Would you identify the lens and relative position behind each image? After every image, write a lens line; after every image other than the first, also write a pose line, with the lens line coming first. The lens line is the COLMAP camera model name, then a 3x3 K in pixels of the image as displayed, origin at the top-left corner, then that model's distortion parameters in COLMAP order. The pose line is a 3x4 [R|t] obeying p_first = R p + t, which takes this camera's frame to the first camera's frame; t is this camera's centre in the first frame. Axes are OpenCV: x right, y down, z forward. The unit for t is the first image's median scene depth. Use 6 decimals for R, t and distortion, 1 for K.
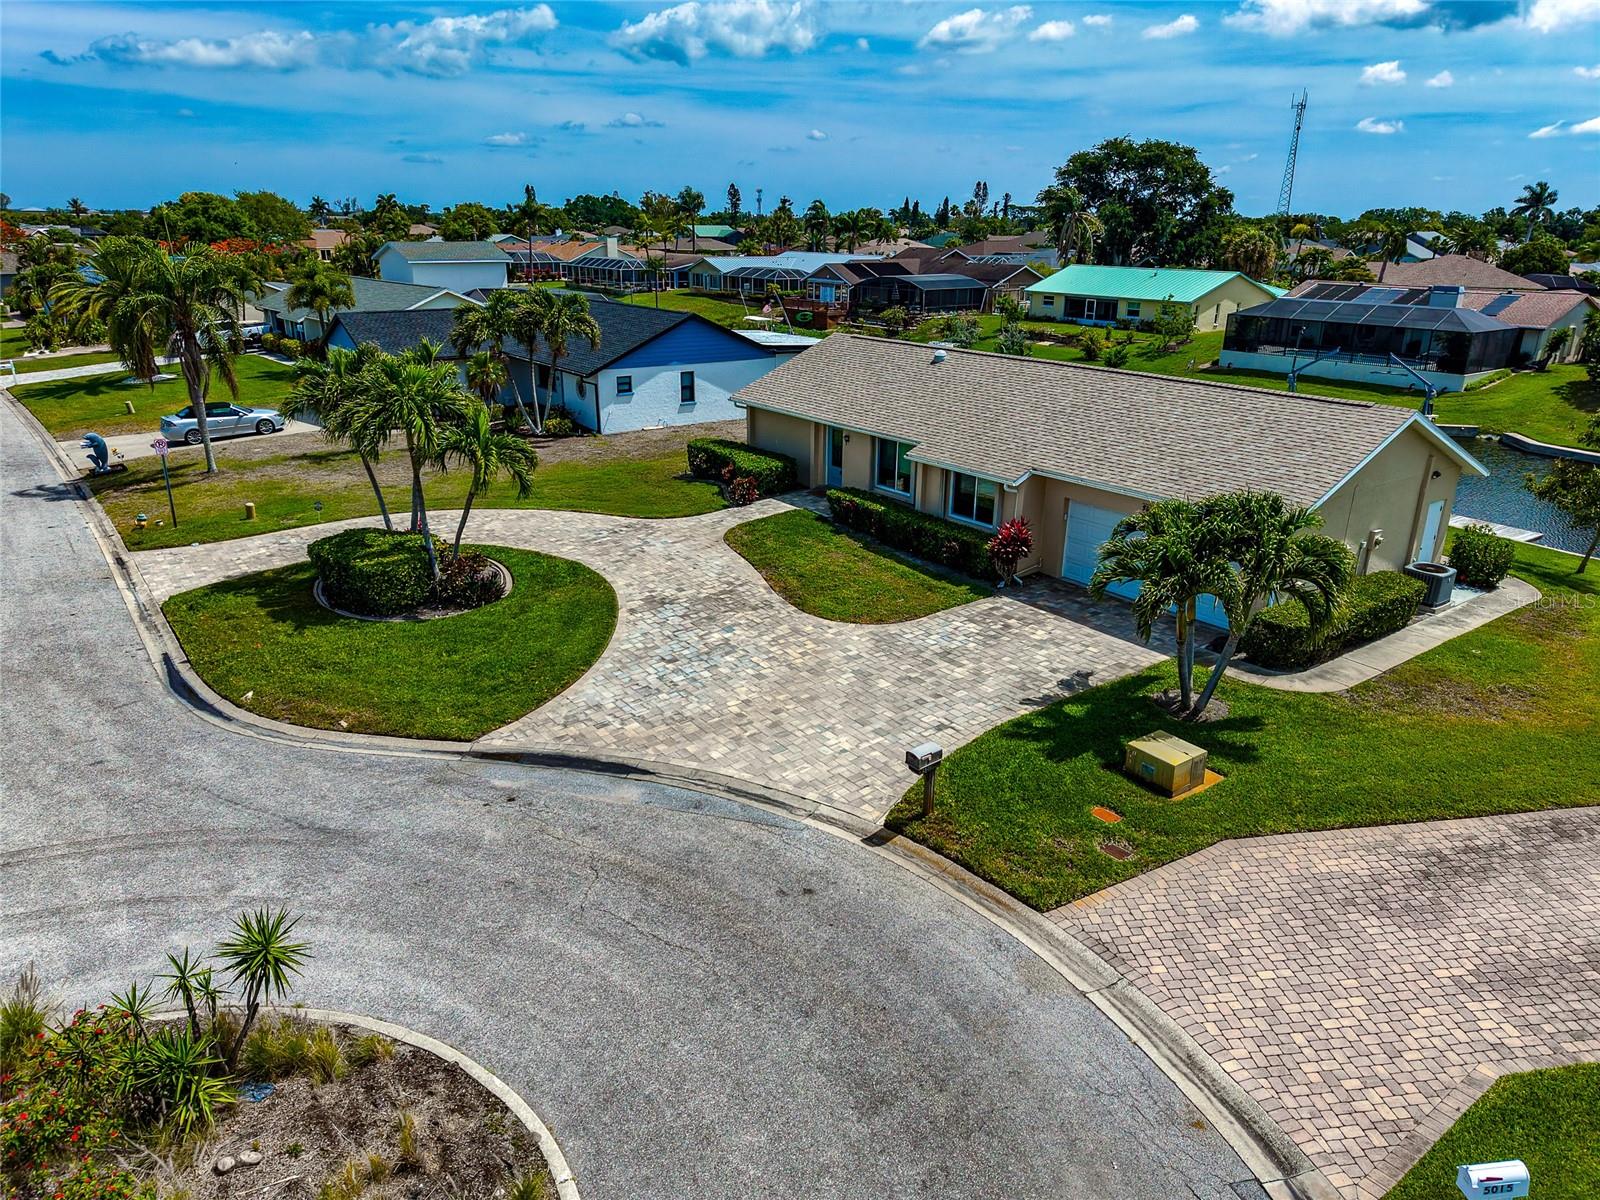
lens RADIAL K [[1072.6, 0, 800.0], [0, 1072.6, 600.0], [0, 0, 1]] dist [0.044070, -0.046441]
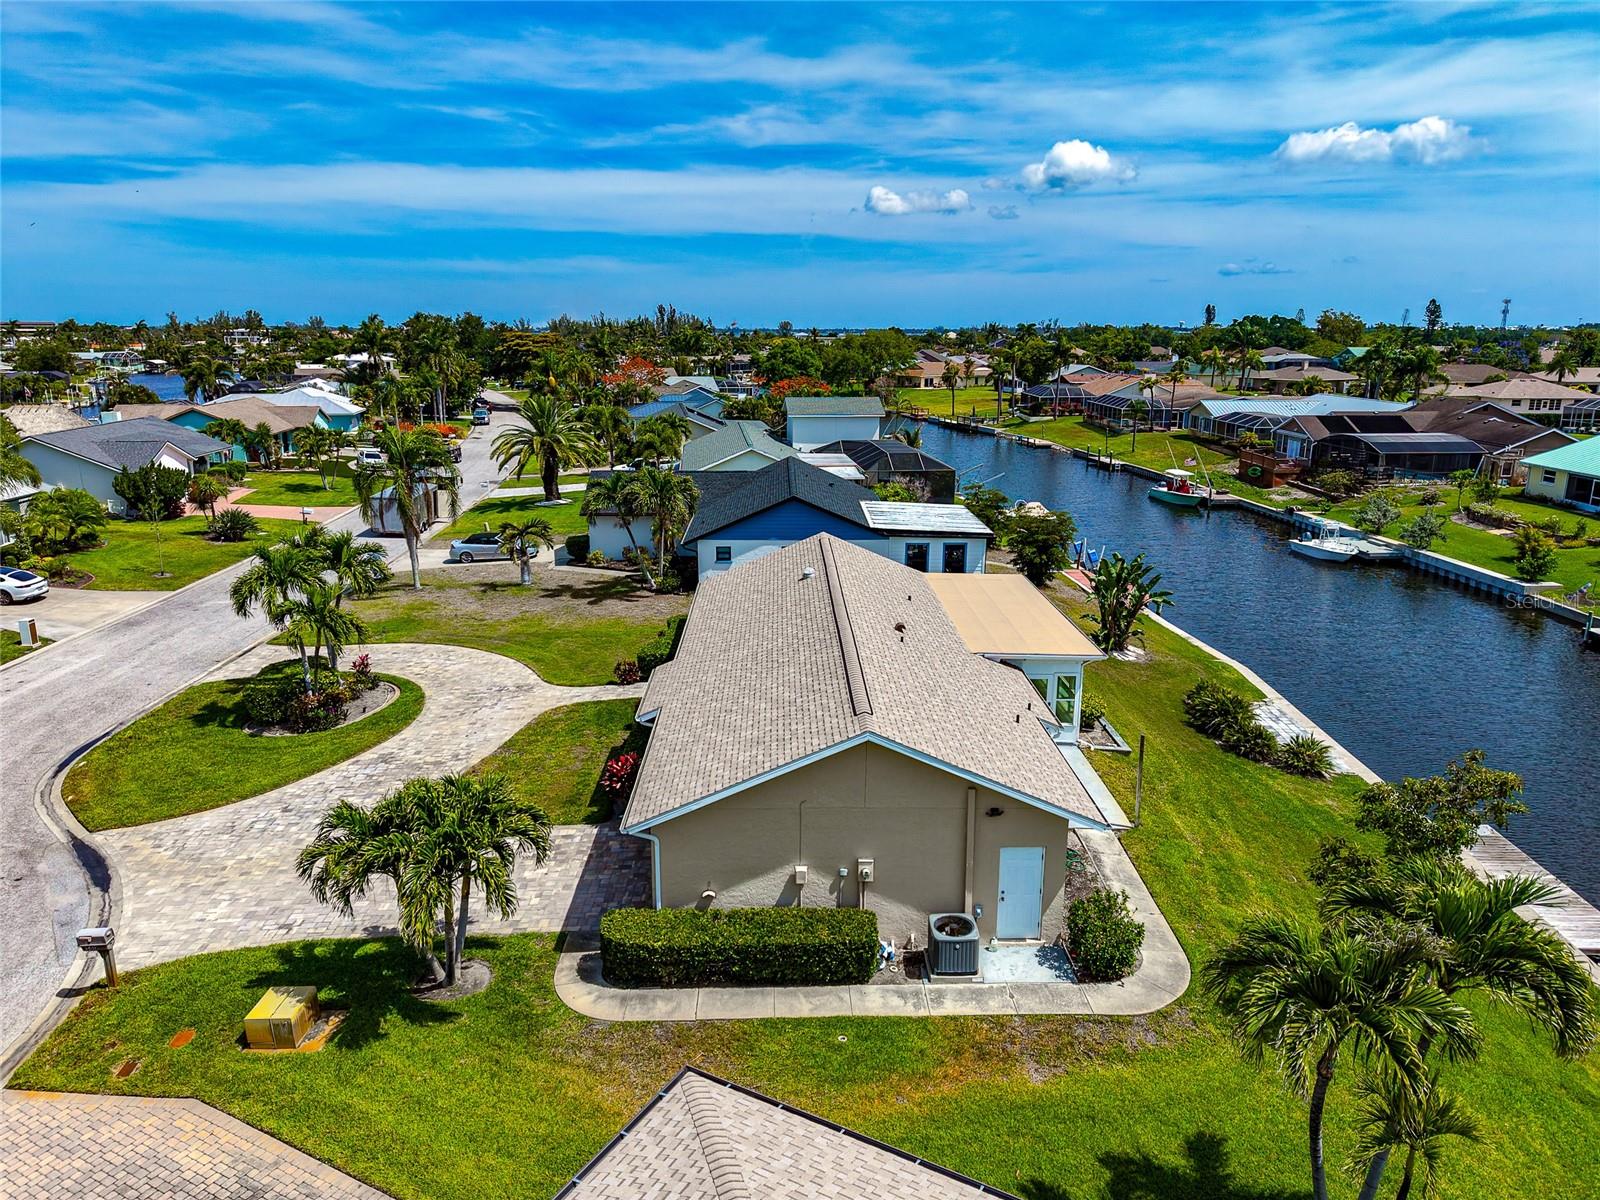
lens RADIAL K [[1069.7, 0, 800.0], [0, 1069.7, 600.0], [0, 0, 1]] dist [0.078207, -0.109688]
pose [[0.813730, 0.133563, -0.565690, 0.830587], [-0.187272, 0.981587, -0.037626, -0.196883], [0.550248, 0.136555, 0.823759, 0.216476]]
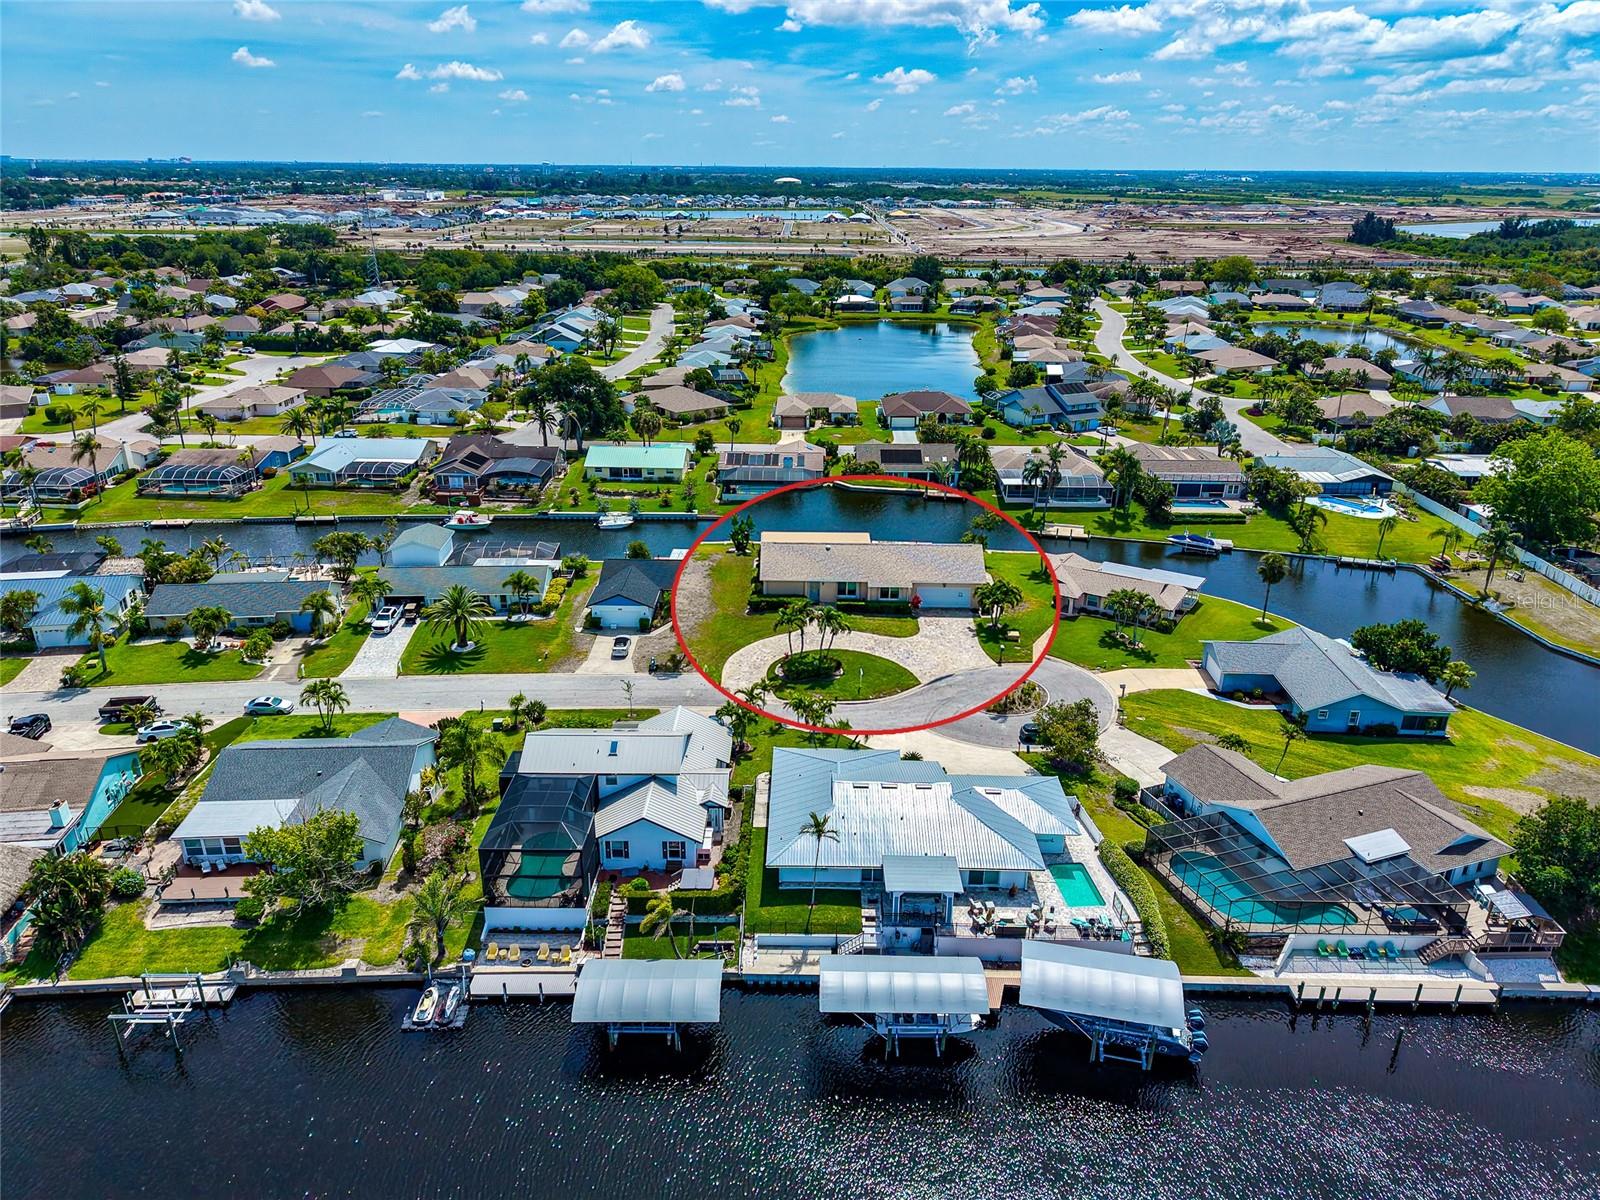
lens RADIAL K [[1072.6, 0, 800.0], [0, 1072.6, 600.0], [0, 0, 1]] dist [0.044070, -0.046441]
pose [[0.610257, -0.302160, 0.732315, -3.568271], [0.260689, 0.949514, 0.174539, -1.013488], [-0.748083, 0.084392, 0.658218, -1.850293]]
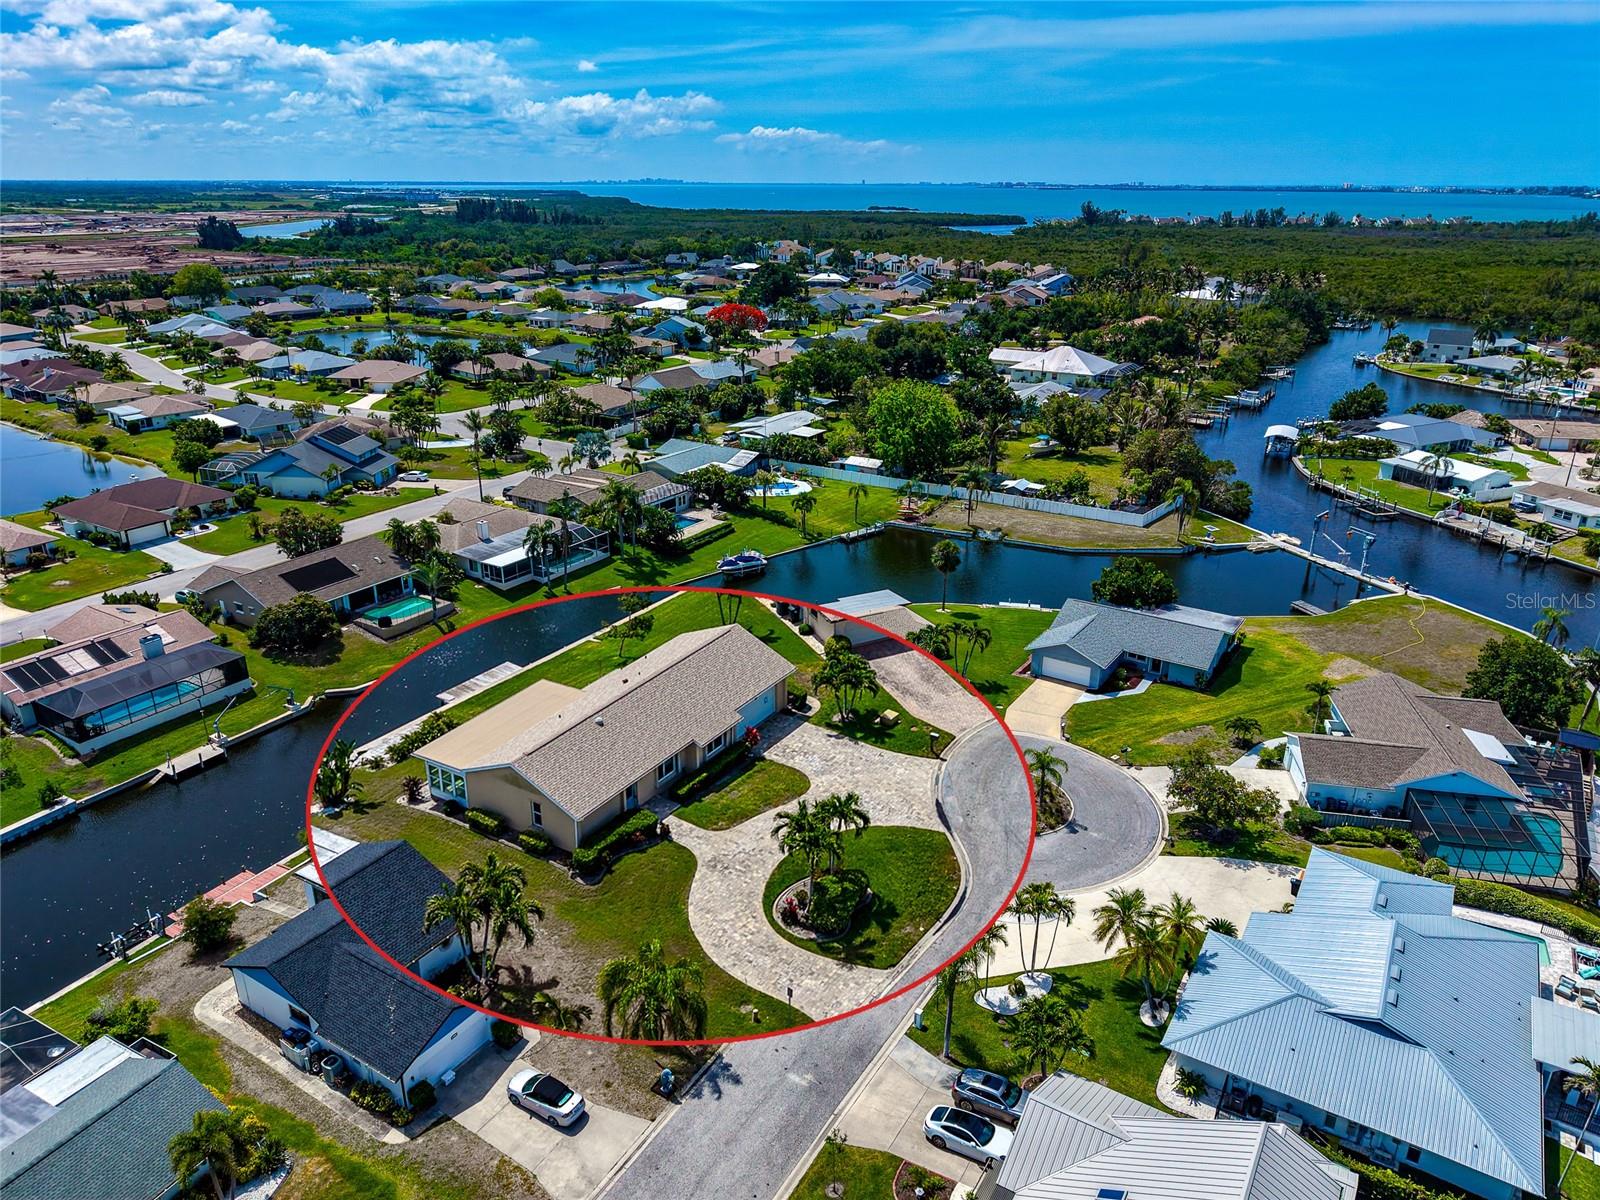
lens RADIAL K [[1069.5, 0, 806.0], [0, 1069.5, 595.9], [0, 0, 1]] dist [0.000495, -0.003833]
pose [[-0.368837, -0.348515, 0.861682, -2.480148], [0.296249, 0.834620, 0.464376, -1.879167], [-0.881020, 0.426552, -0.204592, 1.177104]]
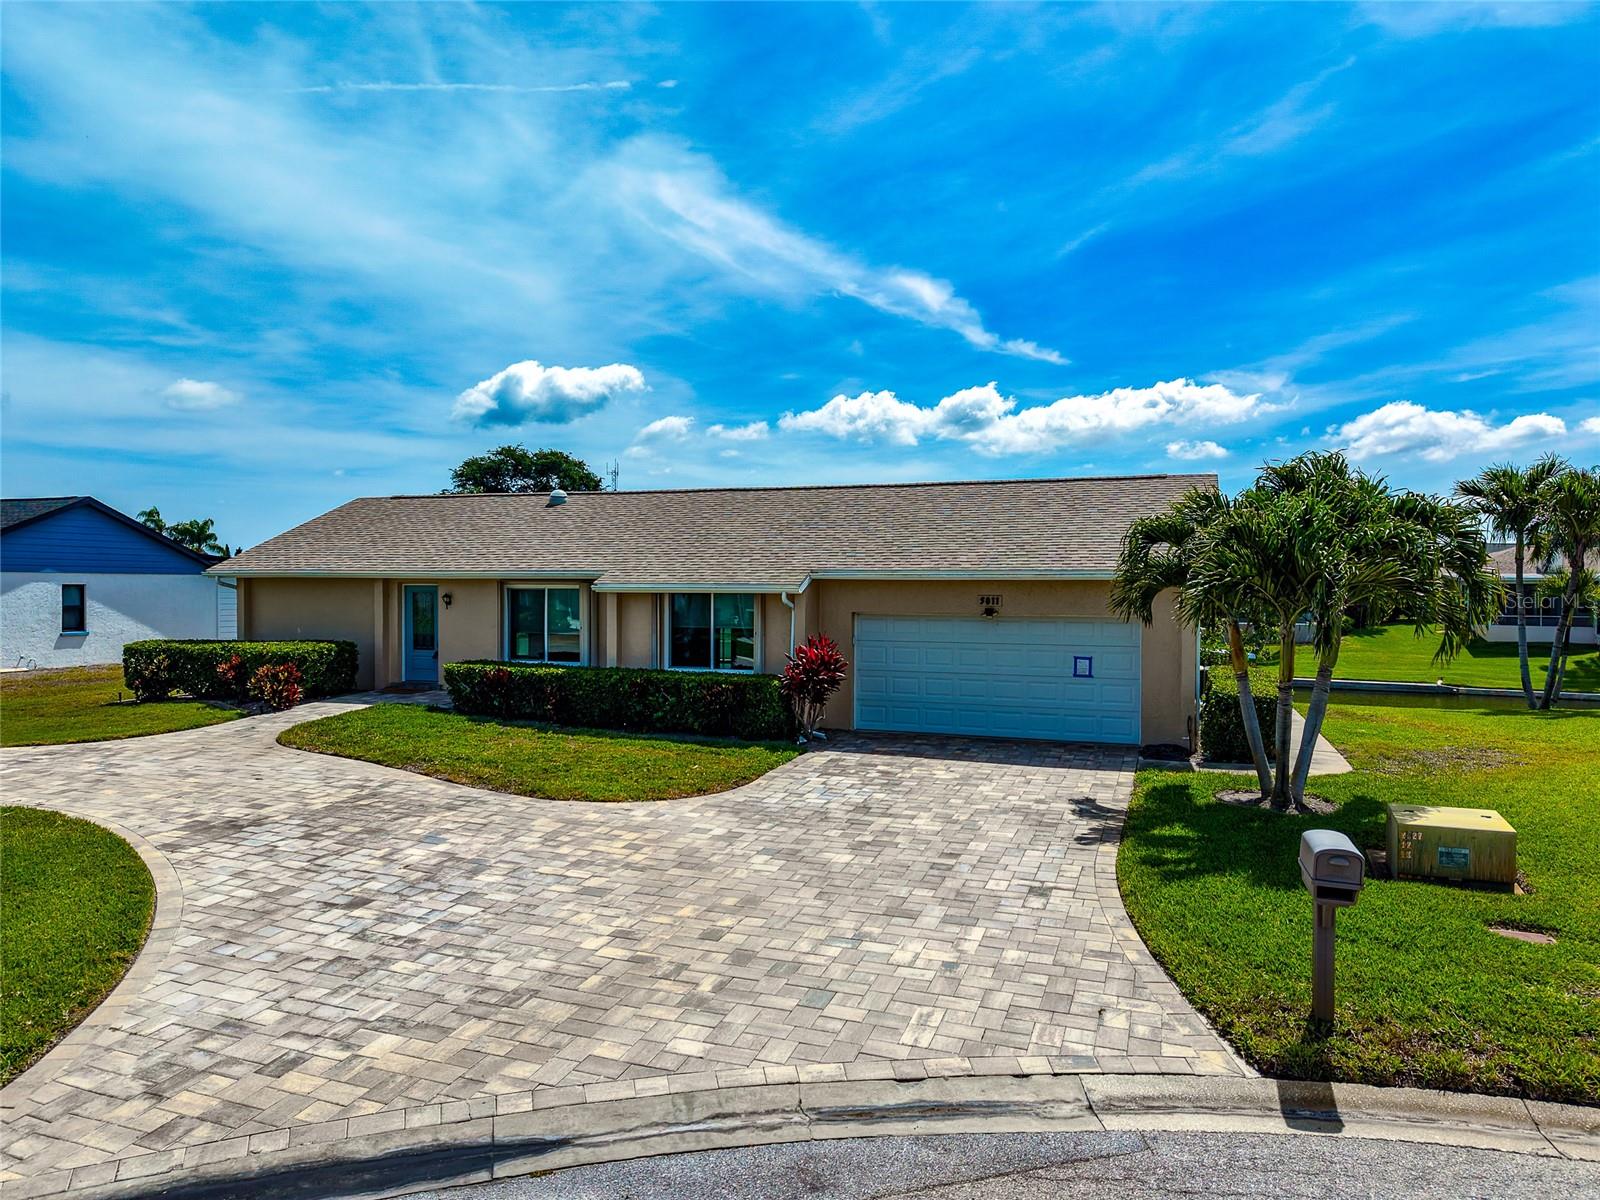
lens RADIAL K [[1072.6, 0, 800.0], [0, 1072.6, 600.0], [0, 0, 1]] dist [0.044070, -0.046441]
pose [[0.831340, -0.014974, 0.555562, -0.168002], [0.188399, 0.948041, -0.256368, 0.068737], [-0.522857, 0.317796, 0.790965, 0.433381]]
